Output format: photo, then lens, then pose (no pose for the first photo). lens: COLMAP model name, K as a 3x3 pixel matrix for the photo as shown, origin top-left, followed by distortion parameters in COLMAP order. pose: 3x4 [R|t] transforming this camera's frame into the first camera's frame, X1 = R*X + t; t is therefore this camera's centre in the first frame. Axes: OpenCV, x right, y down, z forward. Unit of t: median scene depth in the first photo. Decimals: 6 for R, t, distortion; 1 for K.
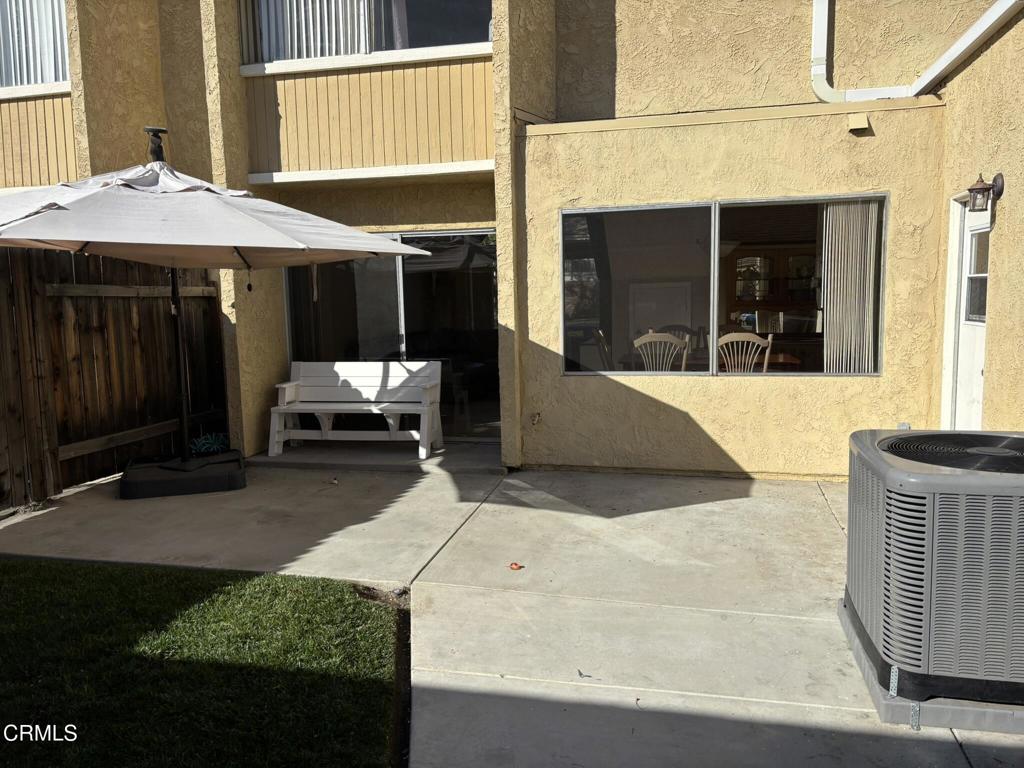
lens RADIAL K [[770.0, 0, 520.1], [0, 770.0, 397.3], [0, 0, 1]] dist [0.043877, -0.051111]
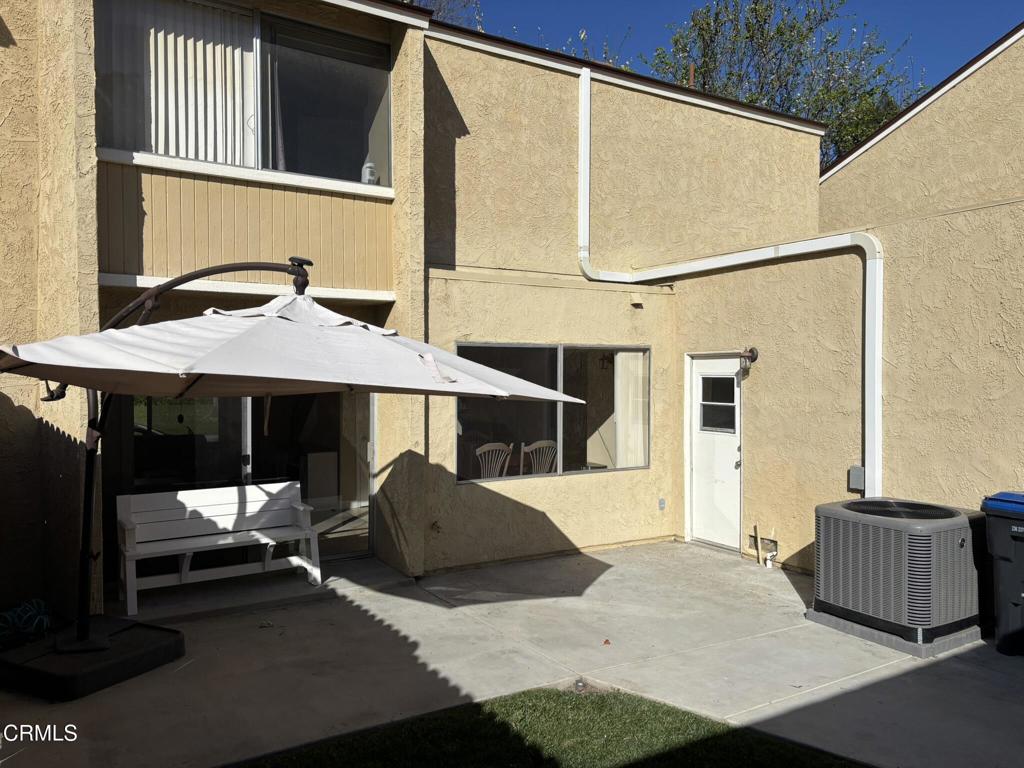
lens RADIAL K [[770.0, 0, 520.1], [0, 770.0, 397.3], [0, 0, 1]] dist [0.043877, -0.051111]
pose [[0.705200, -0.001041, 0.709008, -0.707343], [0.076659, 0.994249, -0.074787, -0.067748], [-0.704852, 0.107092, 0.701224, 0.131519]]
